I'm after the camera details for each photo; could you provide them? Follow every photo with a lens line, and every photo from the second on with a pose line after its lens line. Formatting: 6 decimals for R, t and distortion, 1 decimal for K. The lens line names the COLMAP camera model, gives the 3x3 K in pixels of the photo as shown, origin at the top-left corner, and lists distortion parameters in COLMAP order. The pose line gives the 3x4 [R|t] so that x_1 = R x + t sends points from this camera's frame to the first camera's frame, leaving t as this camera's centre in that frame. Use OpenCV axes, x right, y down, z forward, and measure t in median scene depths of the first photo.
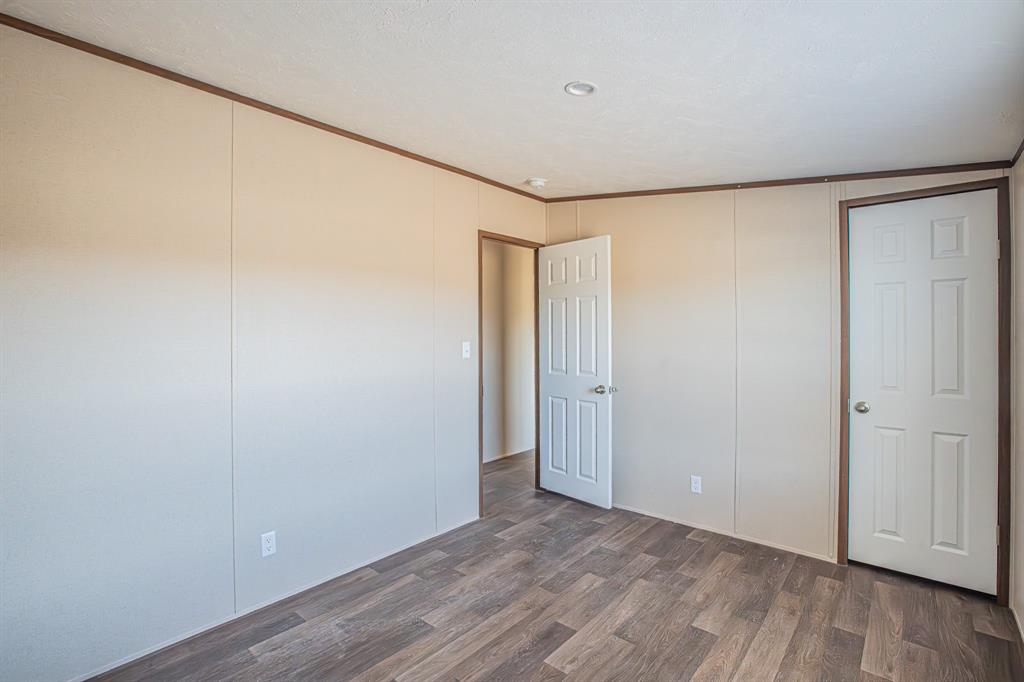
lens RADIAL K [[473.1, 0, 517.9], [0, 473.1, 337.9], [0, 0, 1]] dist [-0.042228, 0.012737]
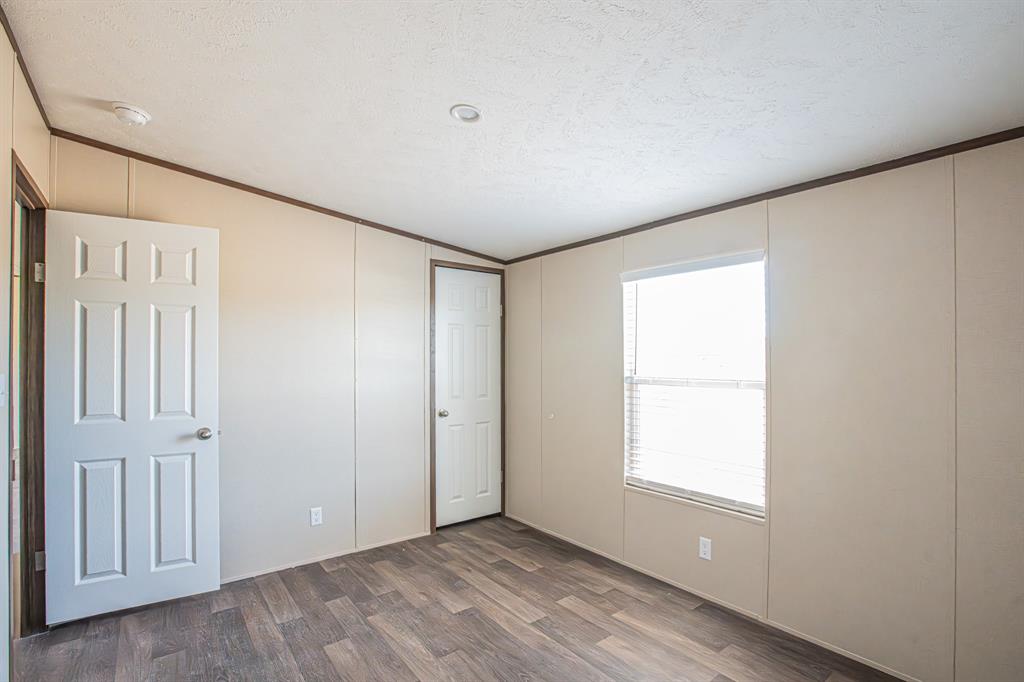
lens RADIAL K [[474.9, 0, 512.9], [0, 474.9, 362.9], [0, 0, 1]] dist [-0.042375, 0.013519]
pose [[0.206713, -0.001433, 0.978401, -0.573109], [0.009678, 0.999953, -0.000580, 0.004456], [-0.978354, 0.009589, 0.206717, 0.489048]]
